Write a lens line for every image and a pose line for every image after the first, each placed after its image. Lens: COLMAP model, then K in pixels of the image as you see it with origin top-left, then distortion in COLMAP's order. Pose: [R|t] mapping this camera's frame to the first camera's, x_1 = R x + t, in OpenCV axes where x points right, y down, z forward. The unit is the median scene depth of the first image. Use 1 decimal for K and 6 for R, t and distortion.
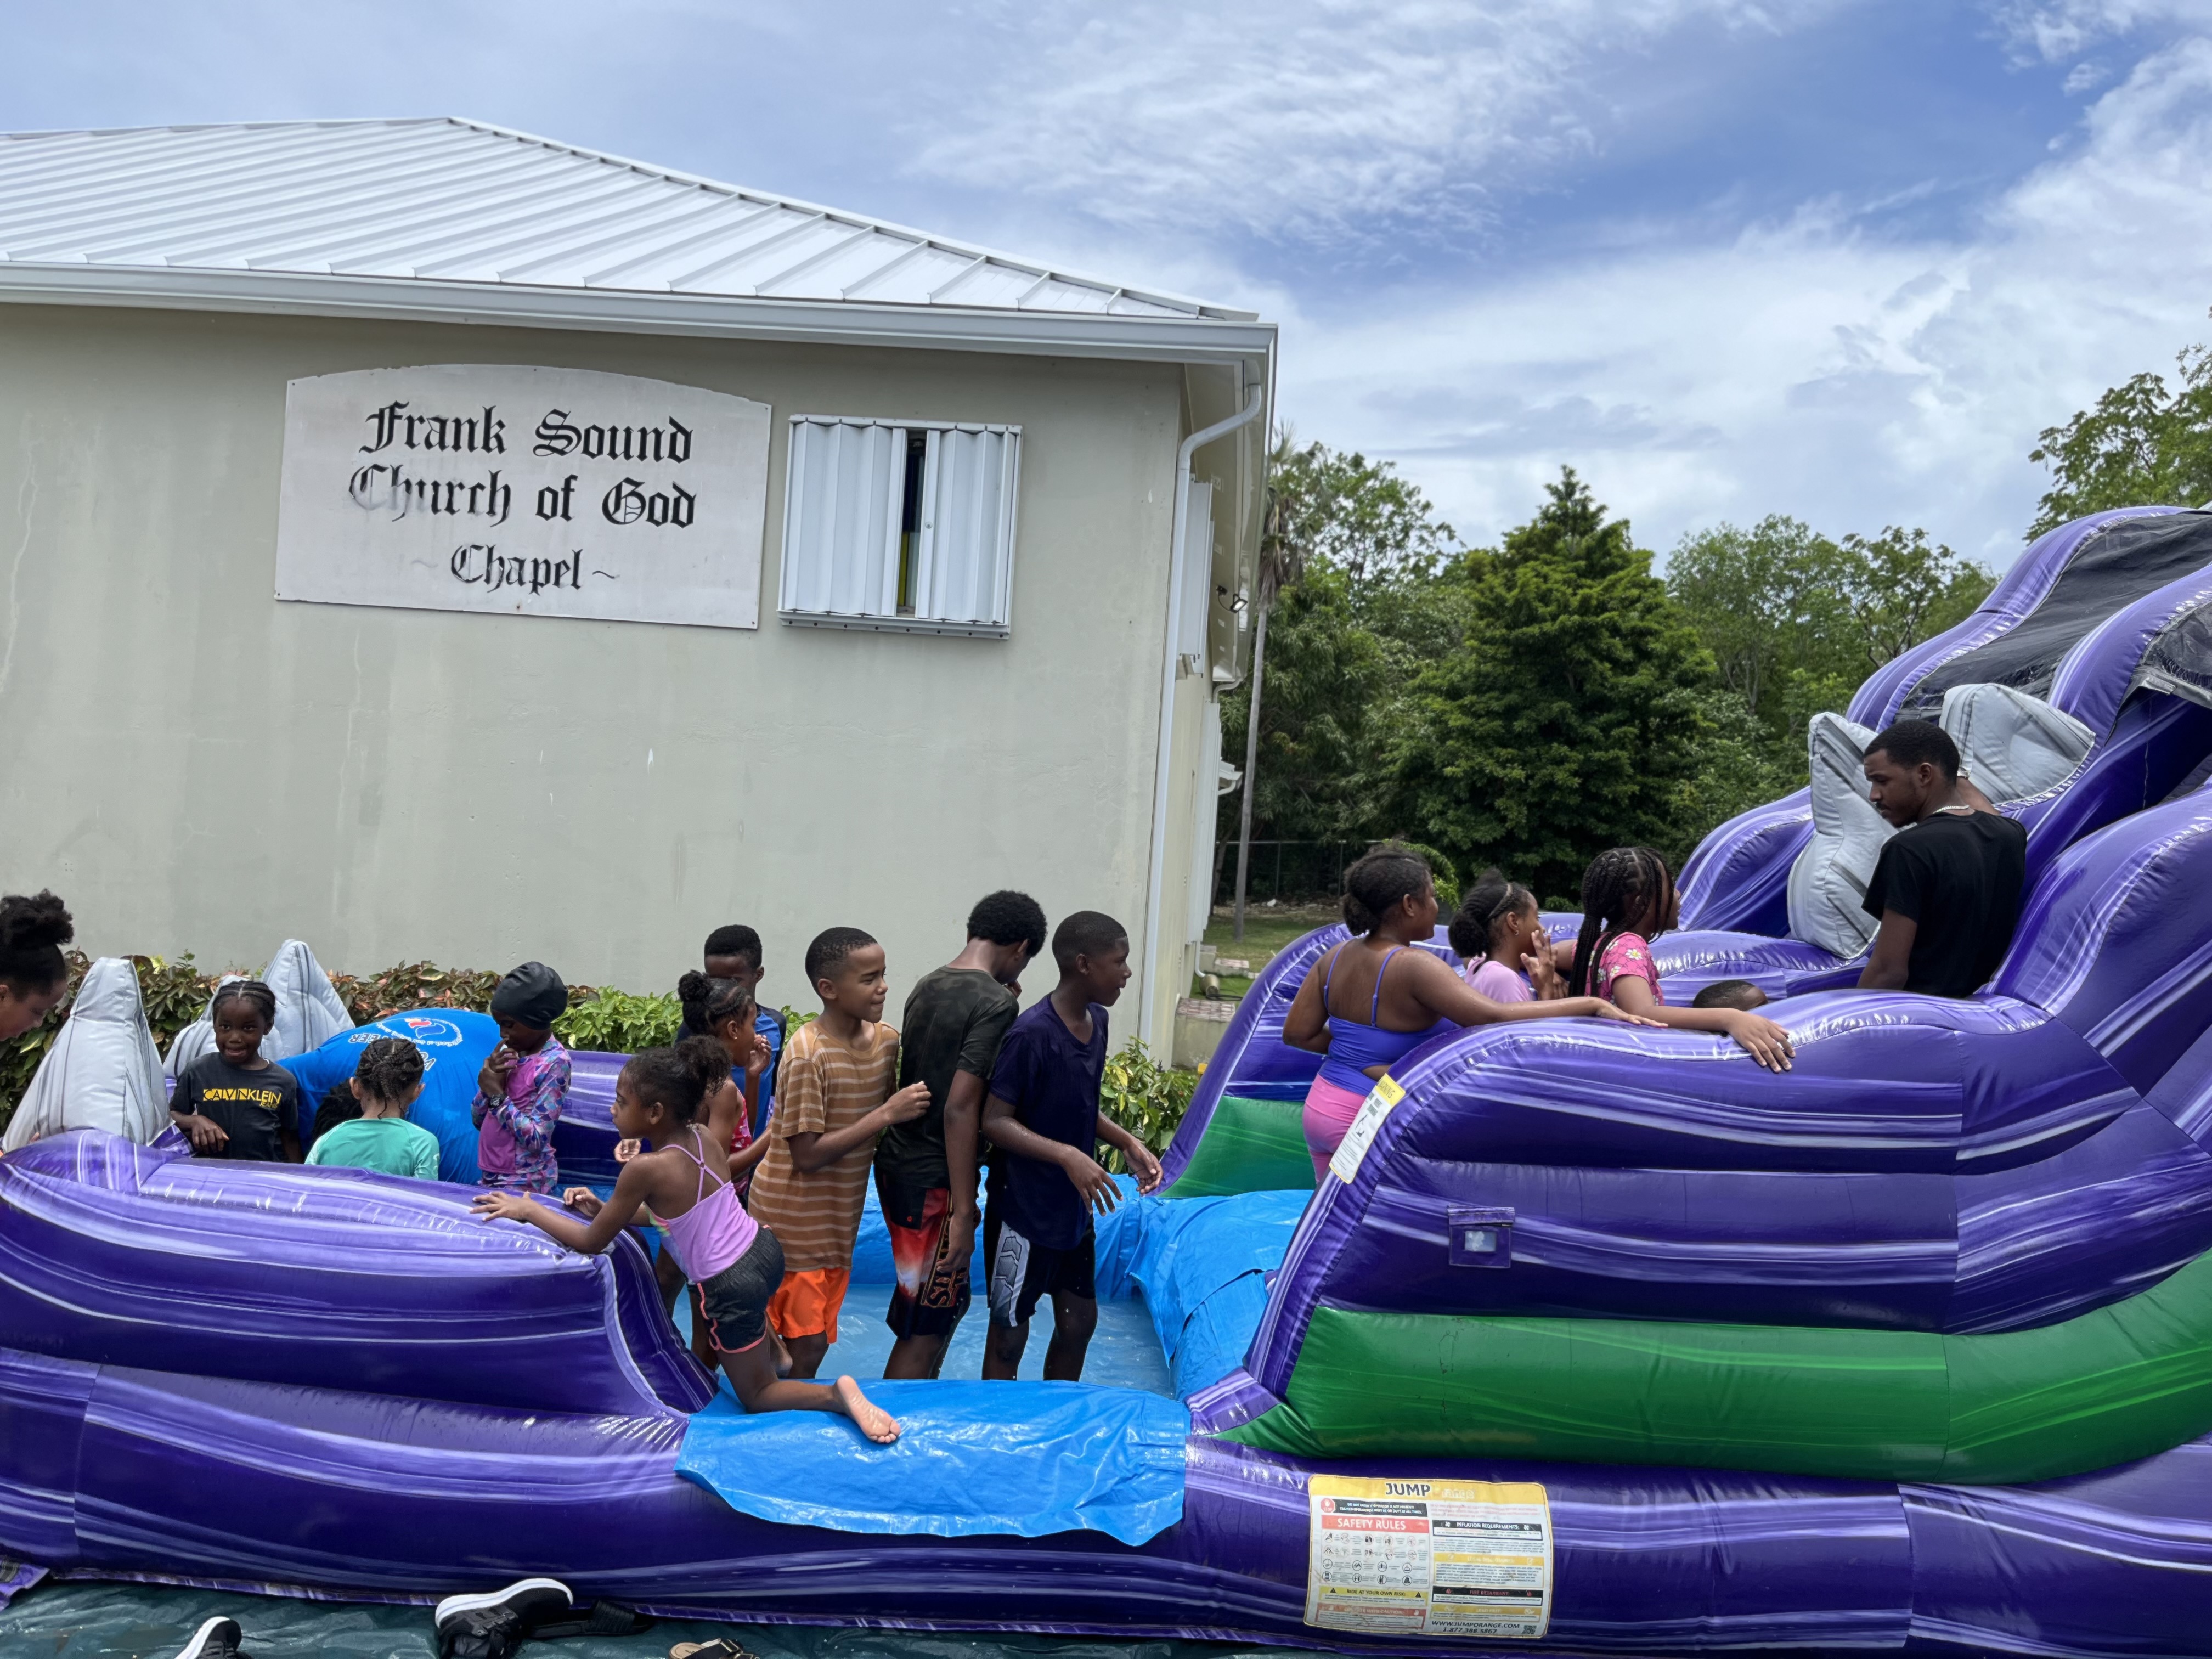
lens RADIAL K [[1733.1, 0, 1106.0], [0, 1733.1, 829.5], [0, 0, 1]] dist [0.056694, -0.090265]
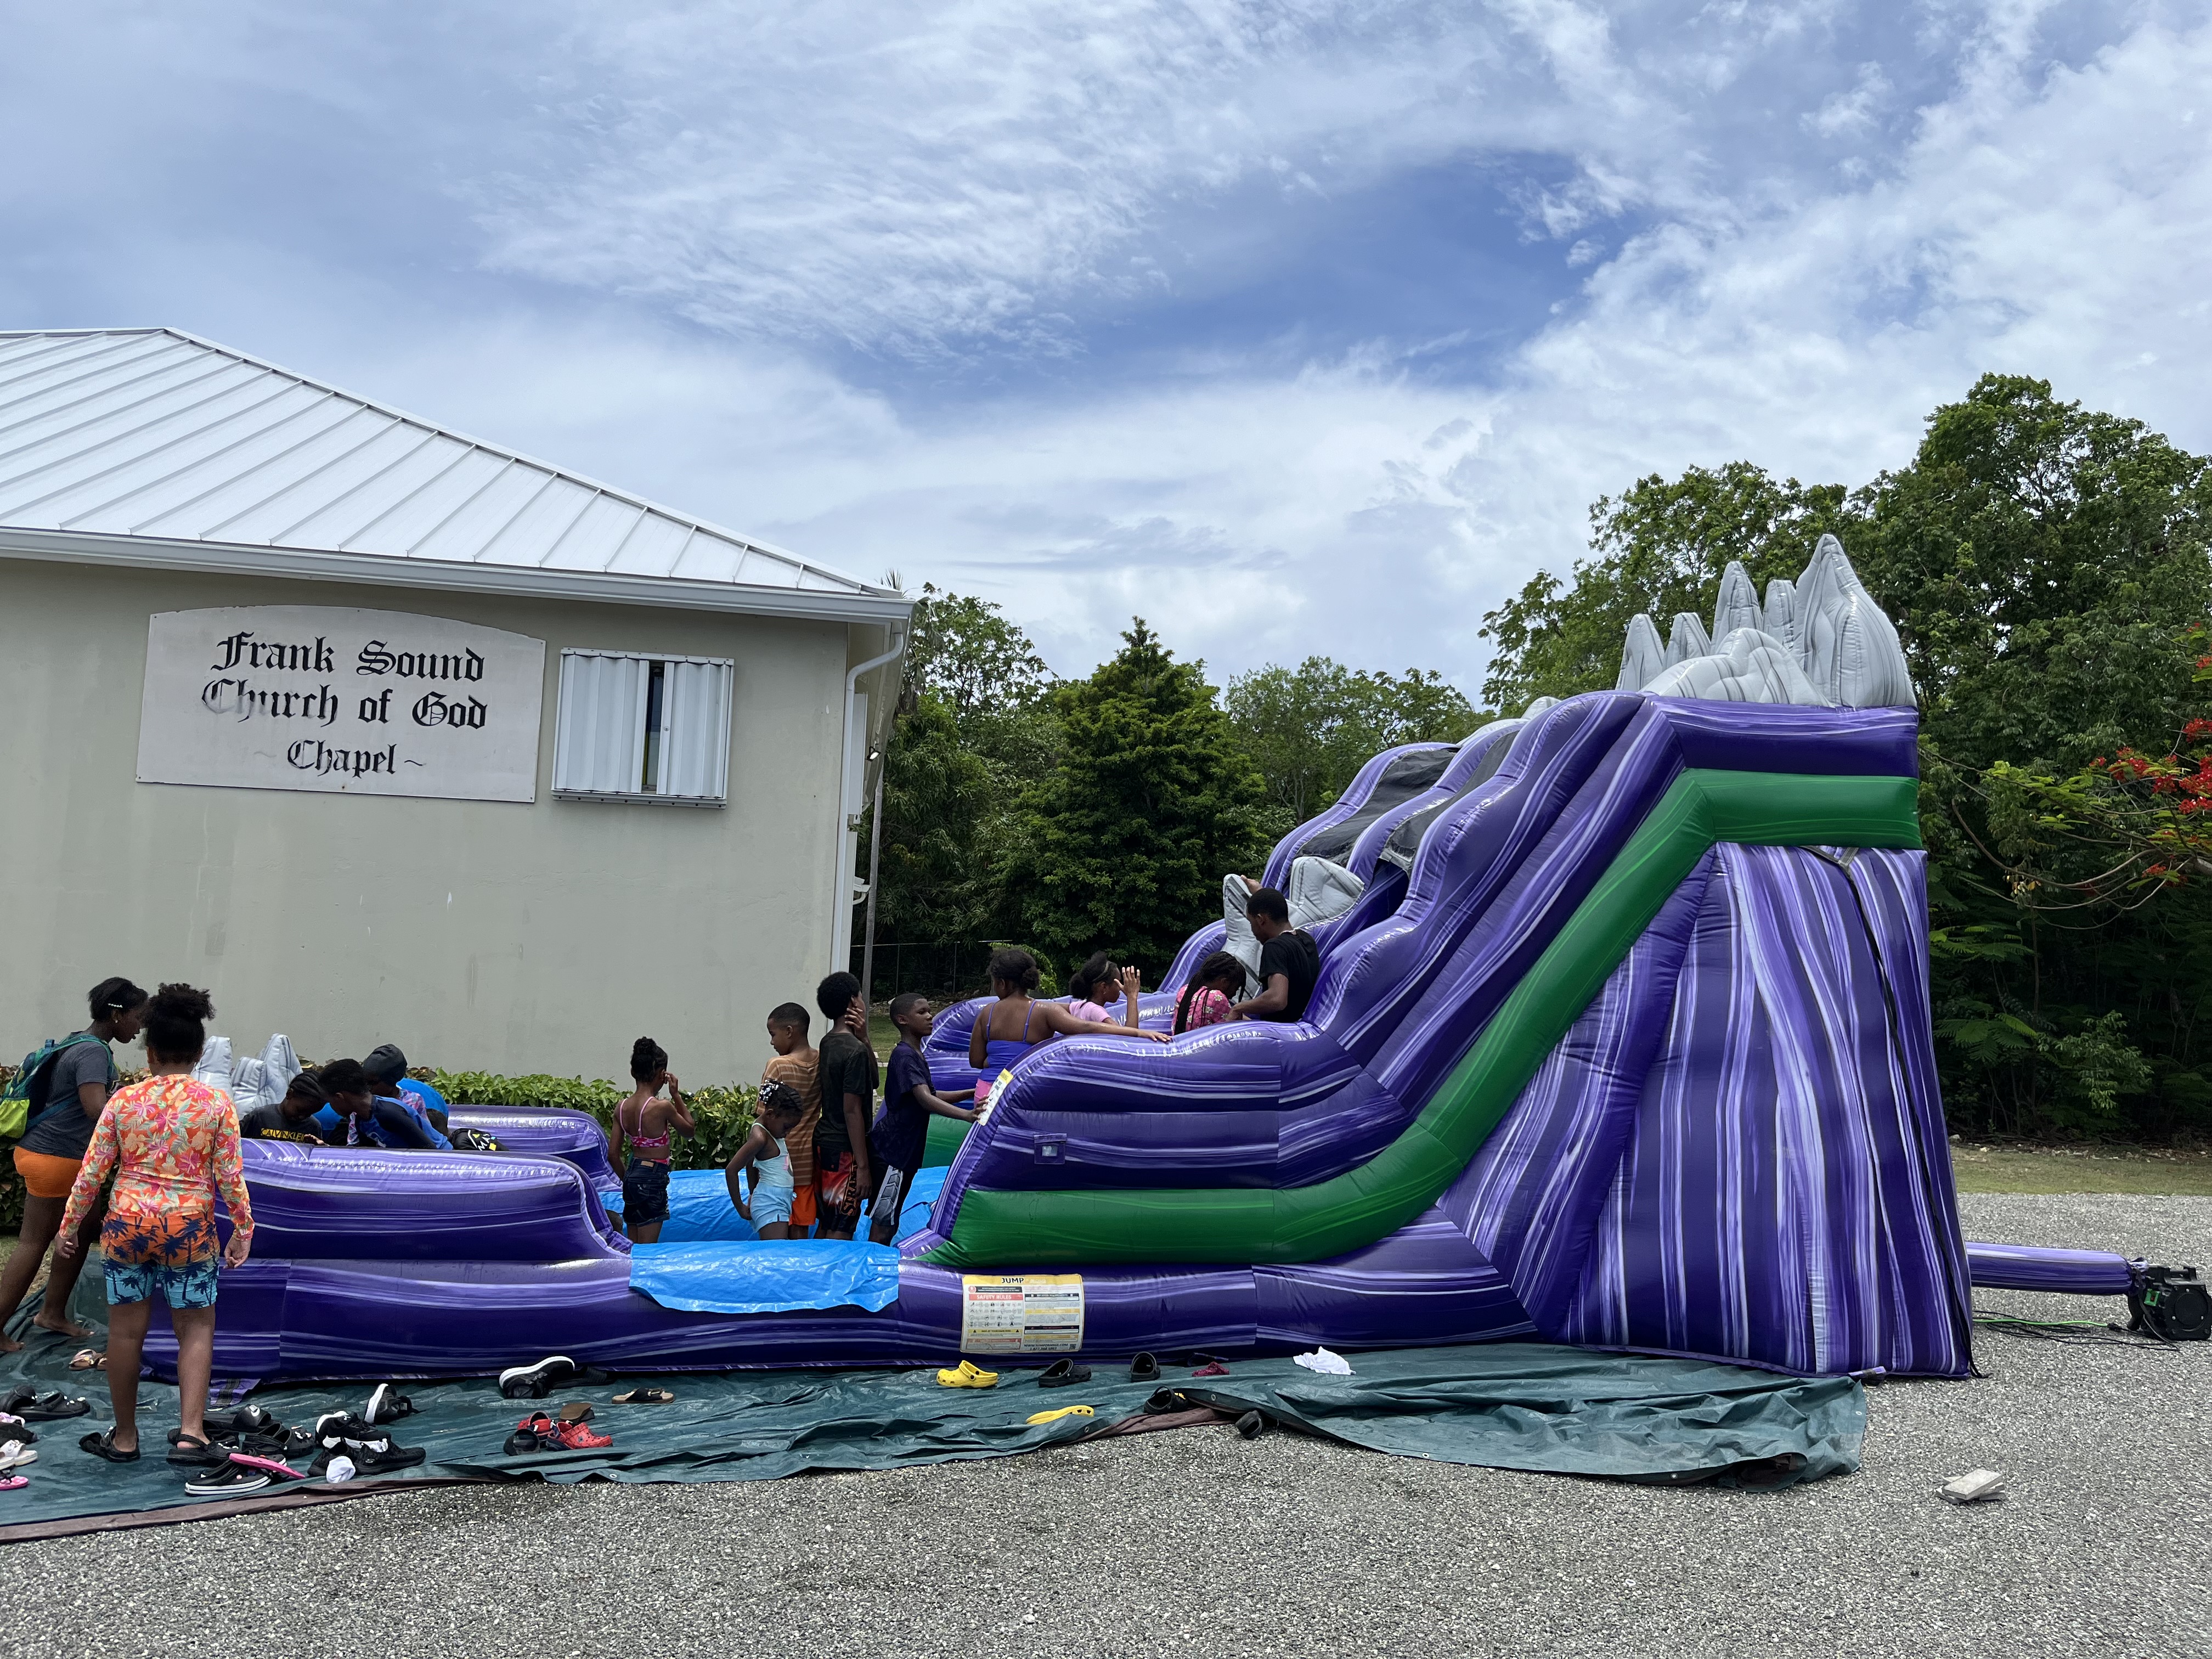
lens RADIAL K [[1733.1, 0, 1106.0], [0, 1733.1, 829.5], [0, 0, 1]] dist [0.056694, -0.090265]
pose [[0.974836, -0.013241, 0.222530, -0.021105], [0.026125, 0.998142, -0.055054, -0.002076], [-0.221387, 0.059482, 0.973370, -0.133538]]
